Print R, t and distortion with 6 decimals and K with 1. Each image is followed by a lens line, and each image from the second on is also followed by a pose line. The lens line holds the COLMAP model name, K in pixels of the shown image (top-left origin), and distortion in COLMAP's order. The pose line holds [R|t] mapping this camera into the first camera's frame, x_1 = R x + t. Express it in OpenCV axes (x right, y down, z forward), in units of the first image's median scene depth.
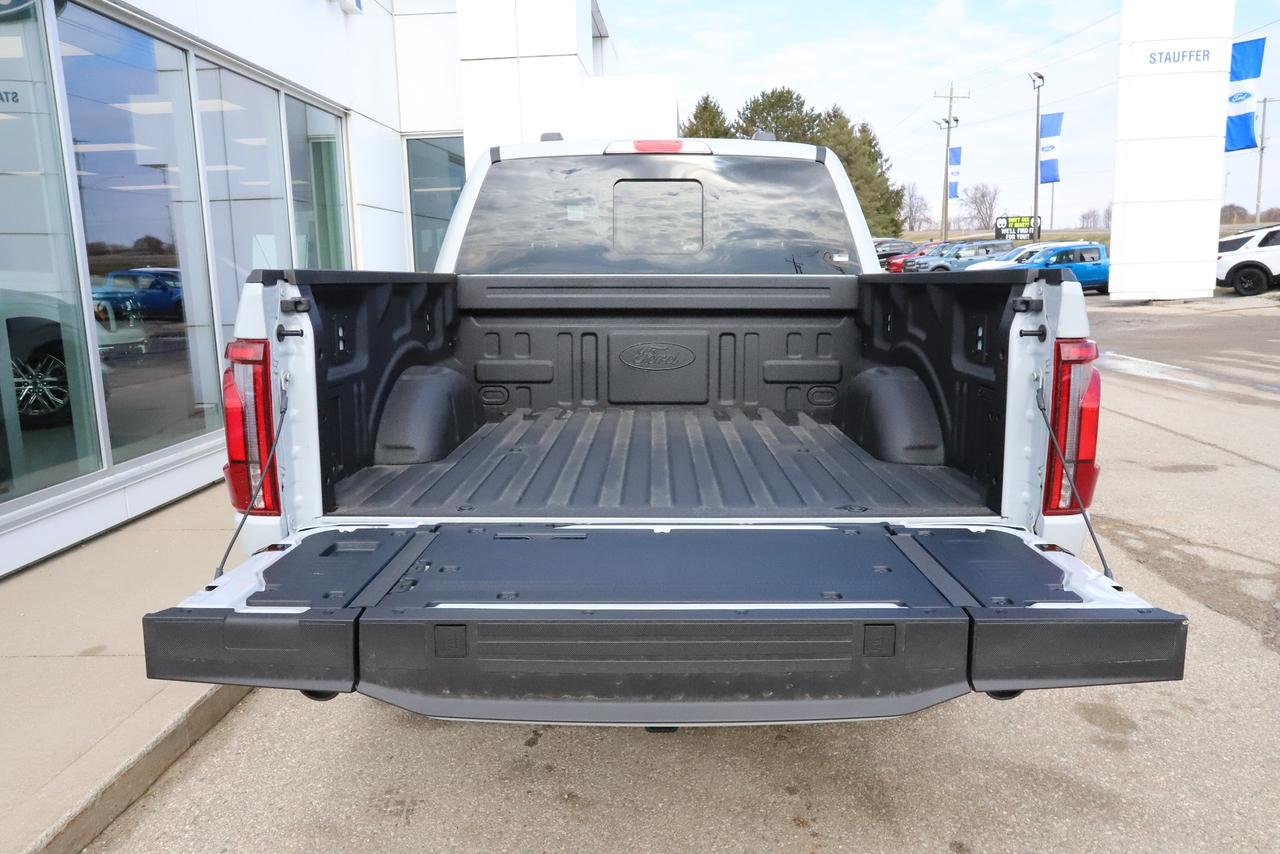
lens RADIAL K [[899.8, 0, 642.4], [0, 899.8, 422.1], [0, 0, 1]] dist [-0.025568, 0.029014]
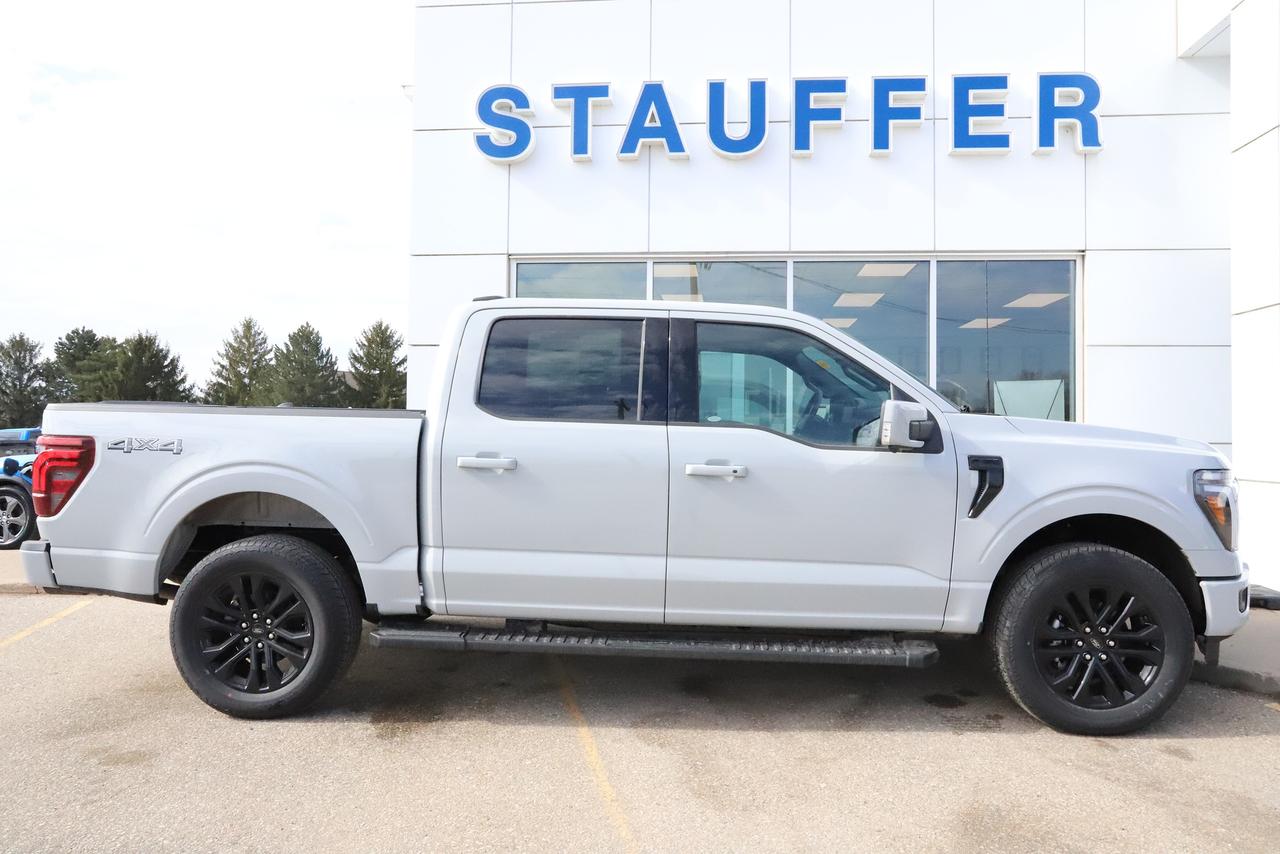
lens RADIAL K [[841.4, 0, 640.0], [0, 841.4, 427.0], [0, 0, 1]] dist [0.004010, 0.002628]
pose [[-0.036533, 0.021731, -0.999096, 0.806128], [-0.179419, 0.983376, 0.027950, -0.139399], [0.983094, 0.180278, -0.032027, 0.804330]]
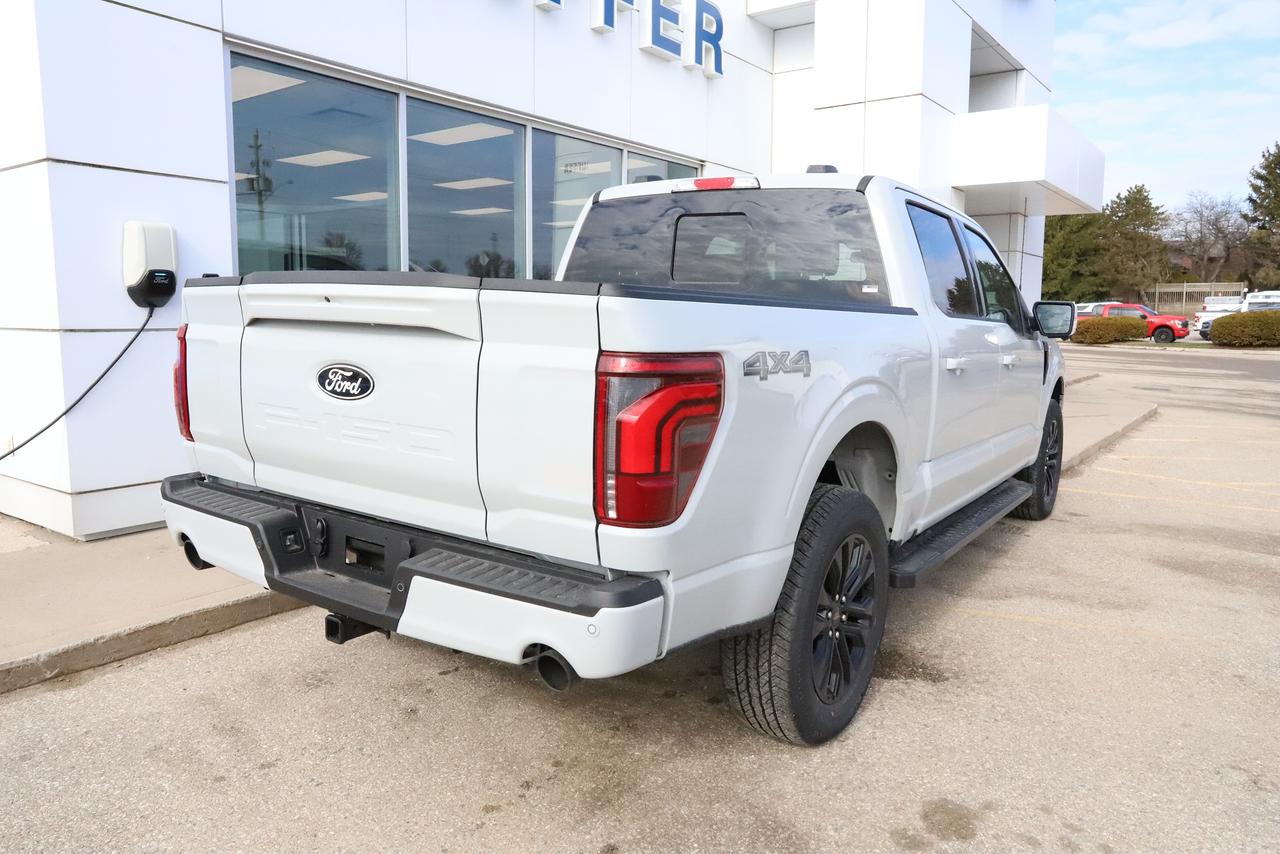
lens RADIAL K [[881.4, 0, 644.2], [0, 881.4, 423.6], [0, 0, 1]] dist [-0.028865, 0.027086]
pose [[0.835517, 0.100172, -0.540257, 0.333863], [-0.121839, 0.992540, -0.004393, -0.003769], [0.535787, 0.069495, 0.841489, 0.053526]]
